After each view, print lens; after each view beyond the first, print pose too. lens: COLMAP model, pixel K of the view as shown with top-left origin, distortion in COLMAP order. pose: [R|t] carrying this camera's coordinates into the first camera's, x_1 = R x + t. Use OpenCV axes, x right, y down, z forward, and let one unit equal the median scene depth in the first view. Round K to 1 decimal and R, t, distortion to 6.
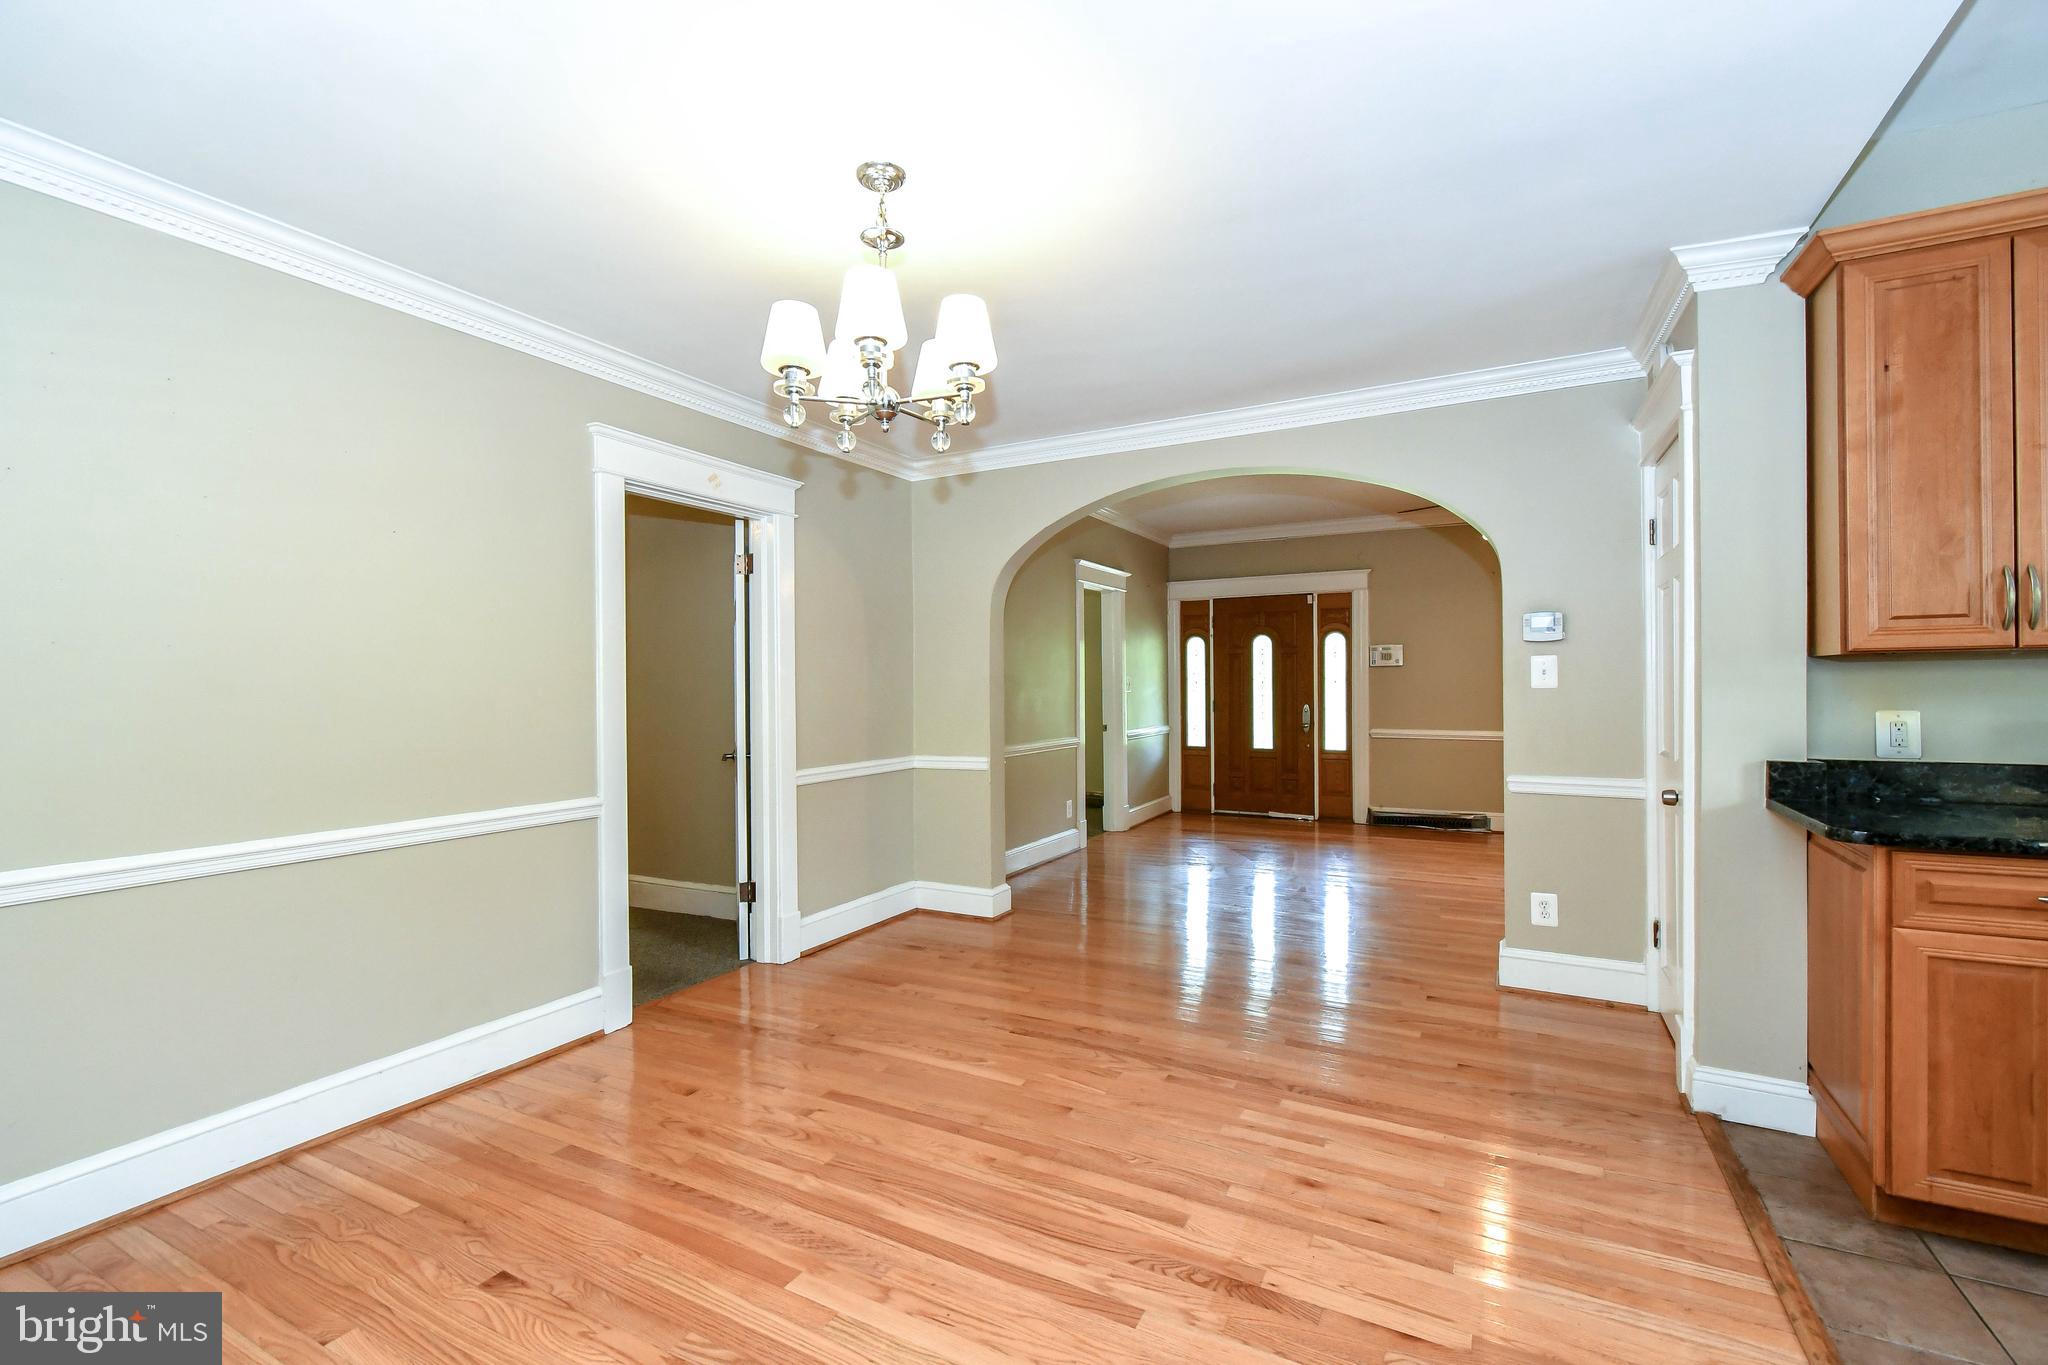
lens RADIAL K [[898.6, 0, 1022.3], [0, 898.6, 682.5], [0, 0, 1]] dist [-0.000248, -0.001010]
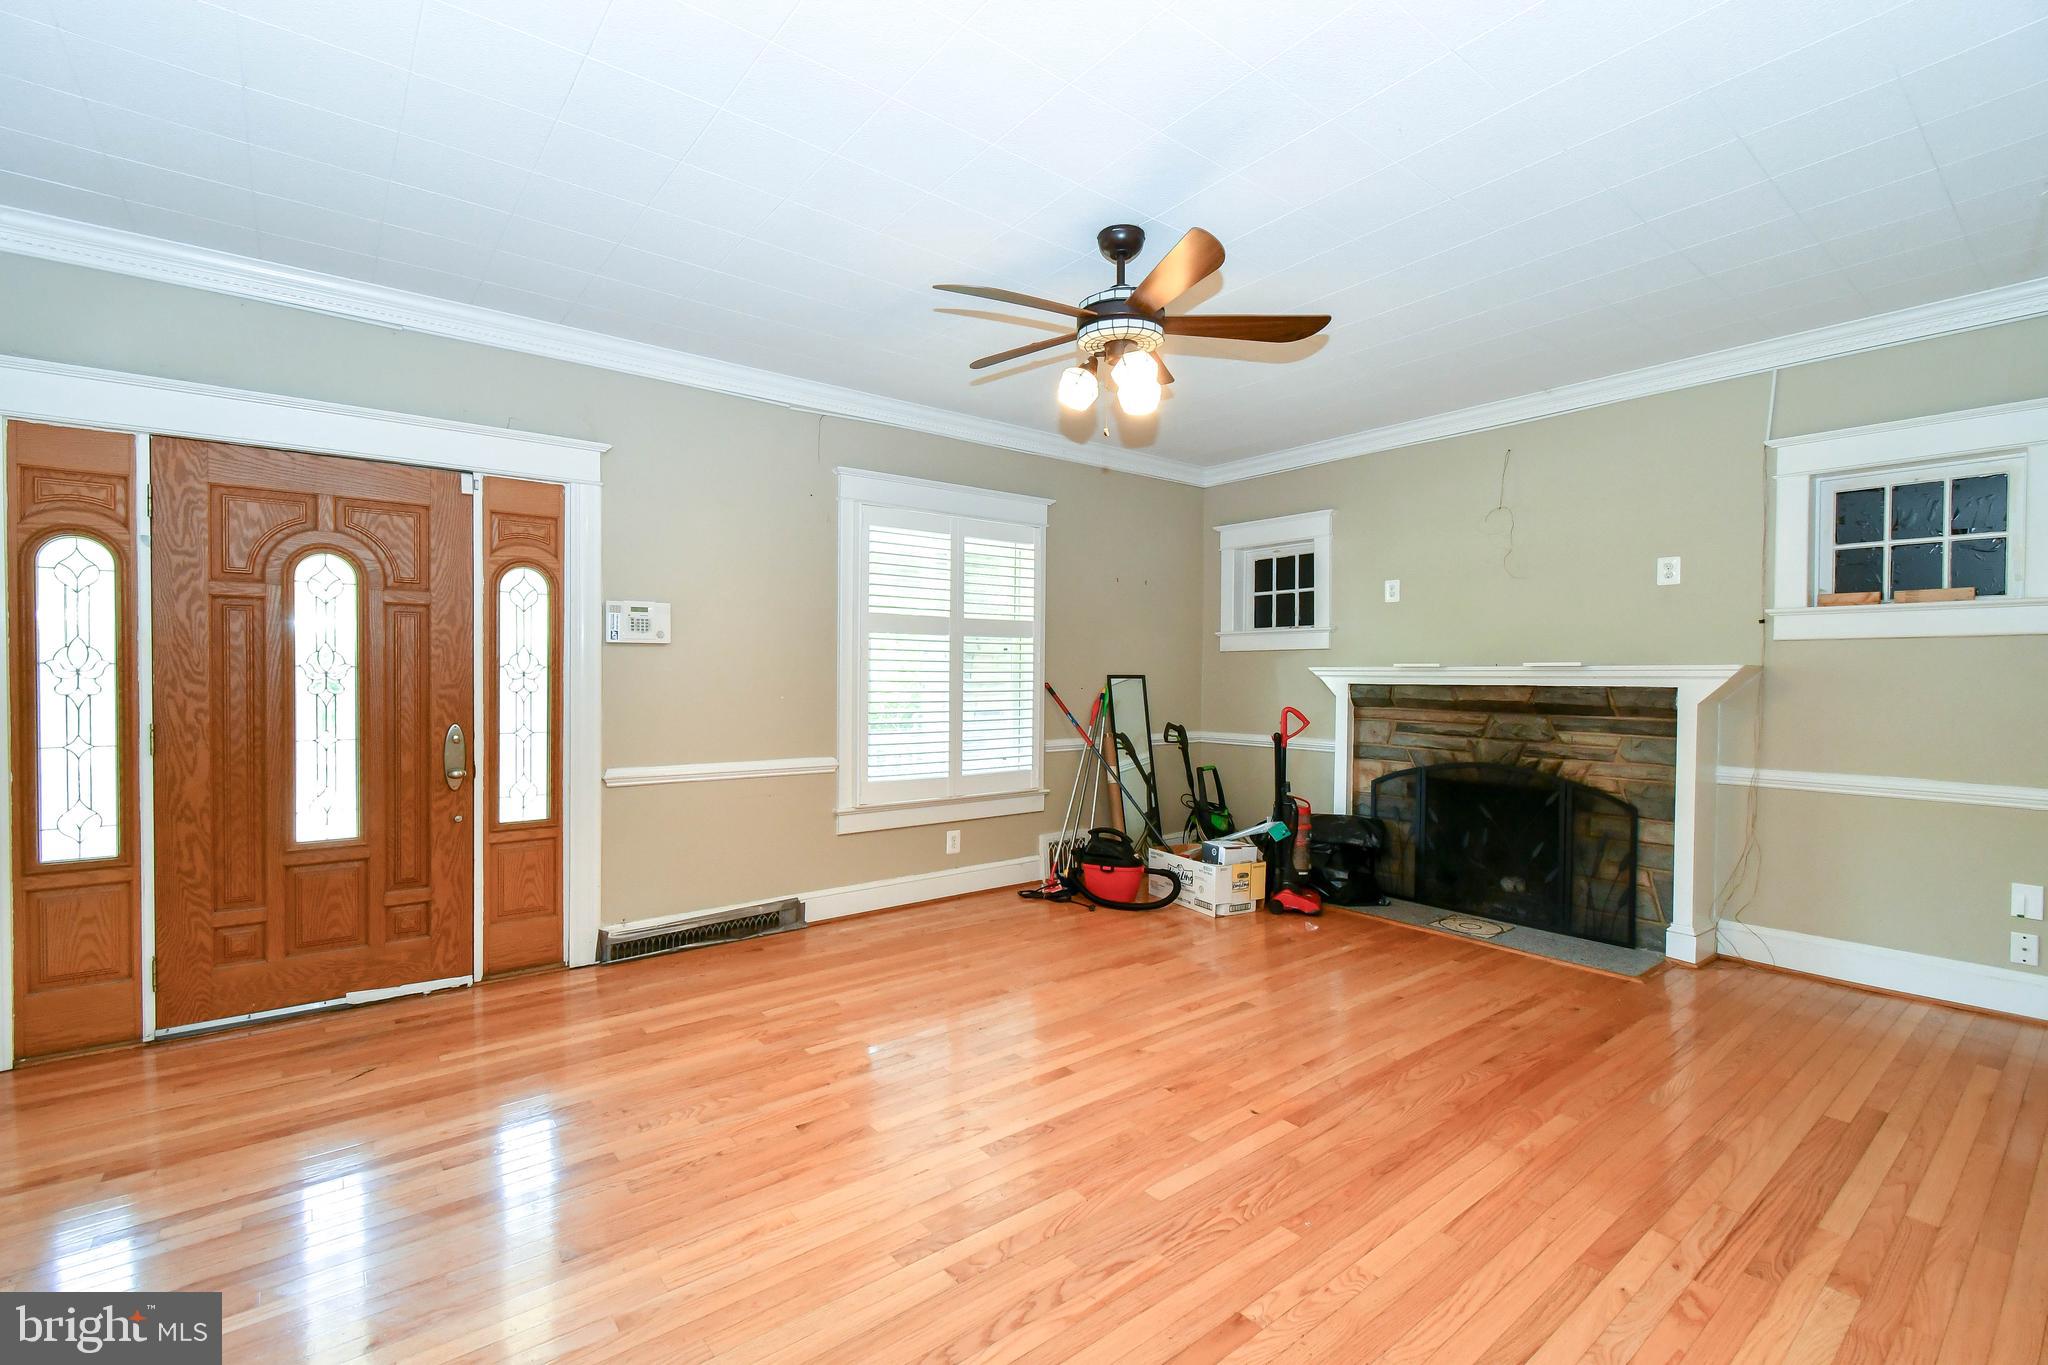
lens RADIAL K [[898.6, 0, 1022.3], [0, 898.6, 682.5], [0, 0, 1]] dist [-0.000248, -0.001010]
pose [[0.397537, -0.000075, 0.917586, 0.066905], [-0.007015, 0.999971, 0.003121, 0.002412], [-0.917559, -0.007678, 0.397525, 1.477906]]
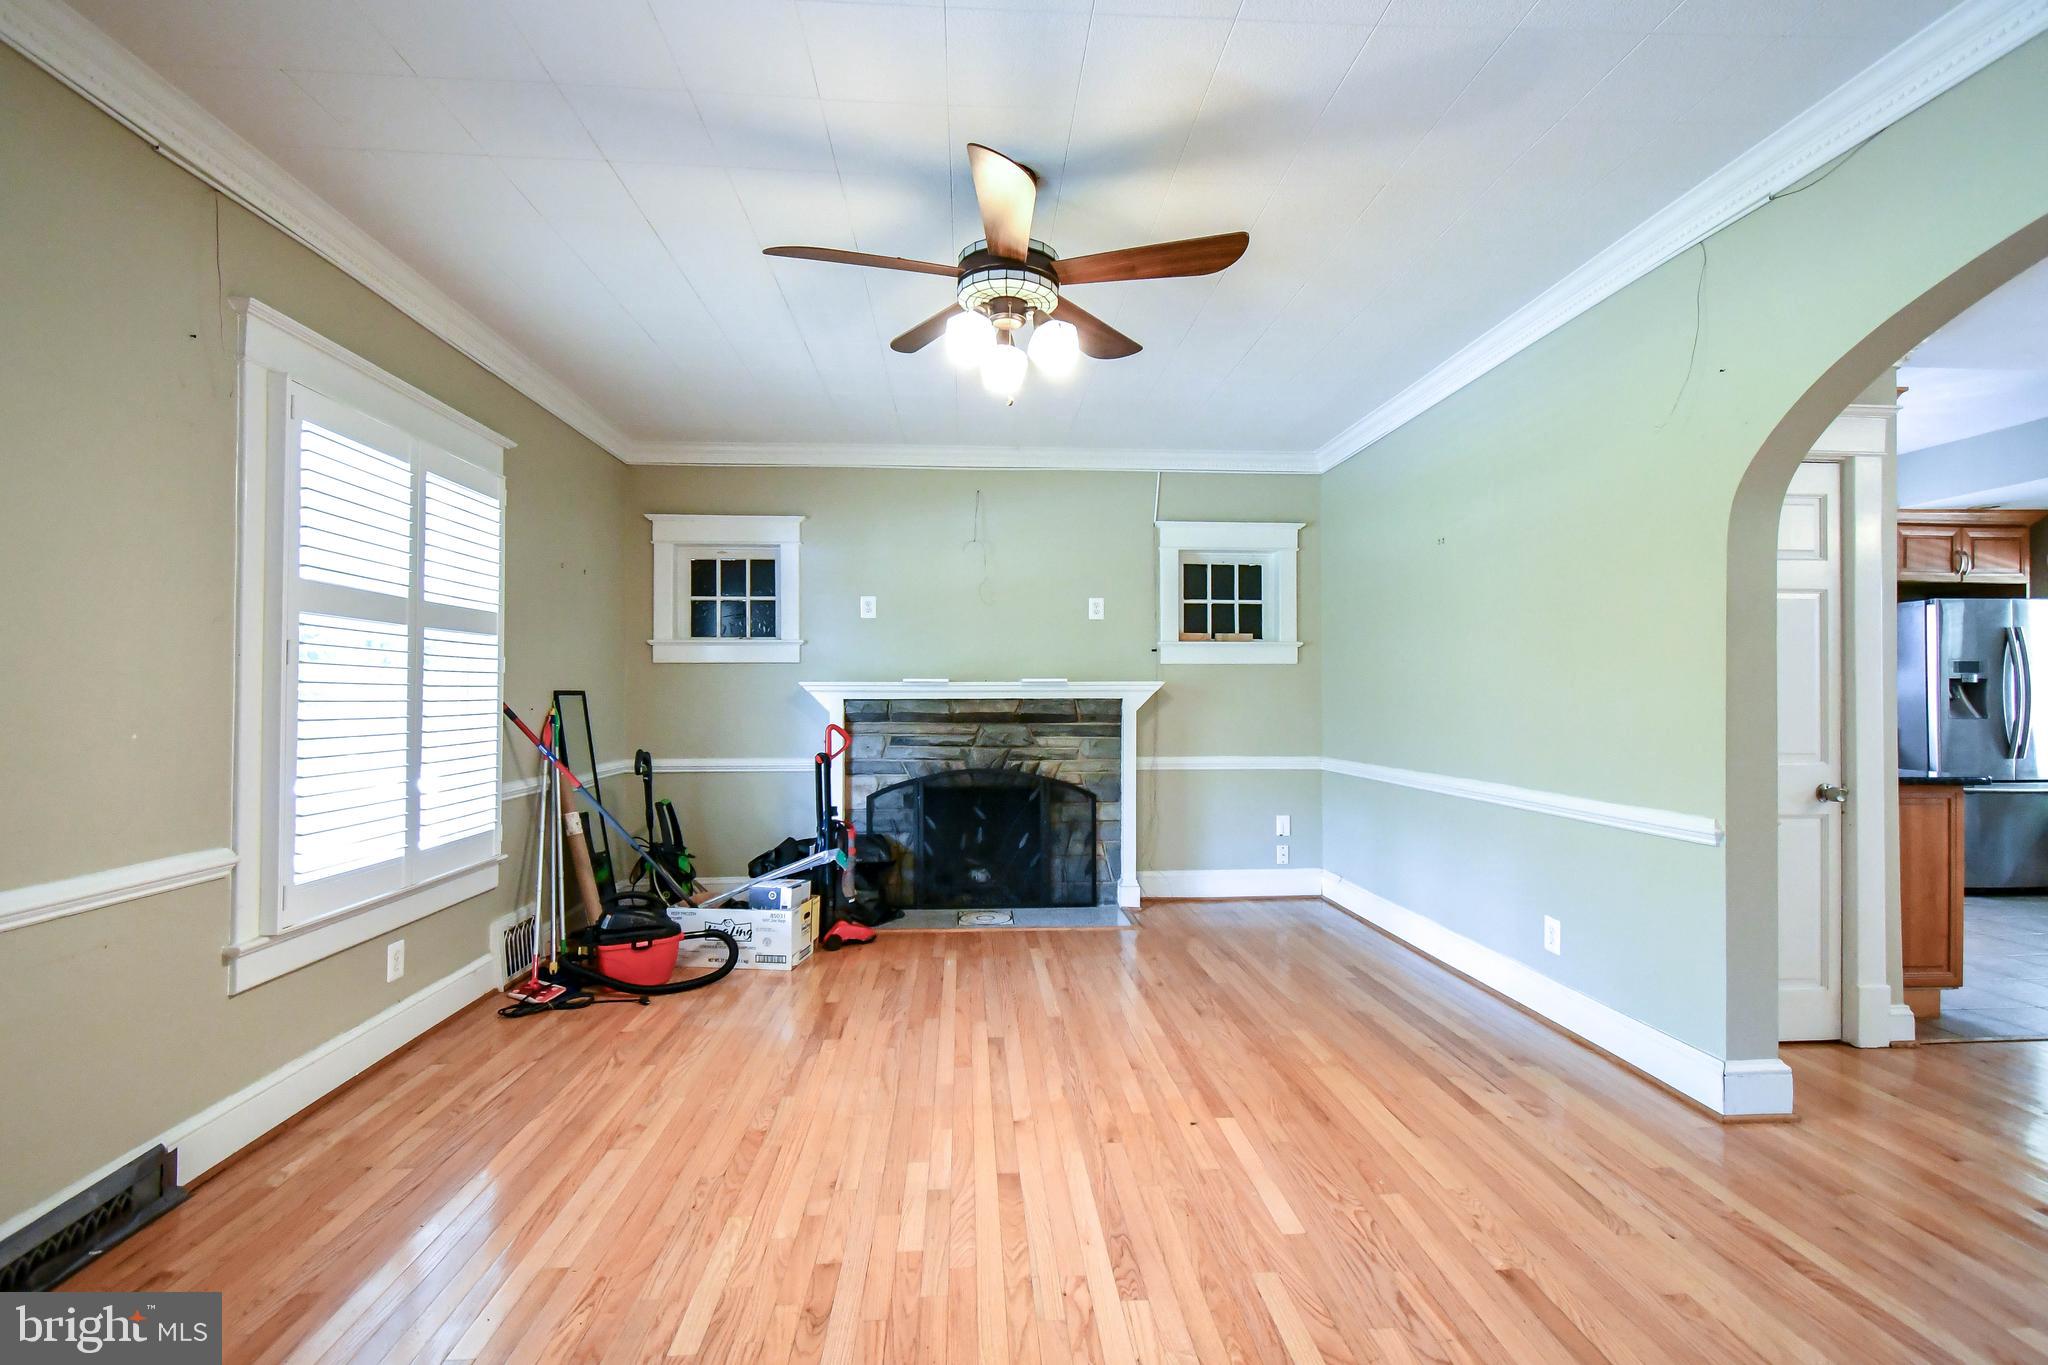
lens RADIAL K [[905.8, 0, 1022.6], [0, 905.8, 684.7], [0, 0, 1]] dist [0.001103, 0.000362]
pose [[-0.525801, 0.017259, 0.850433, 0.272169], [0.004749, 0.999838, -0.017355, 0.009442], [-0.850594, -0.005086, -0.525798, 2.160578]]
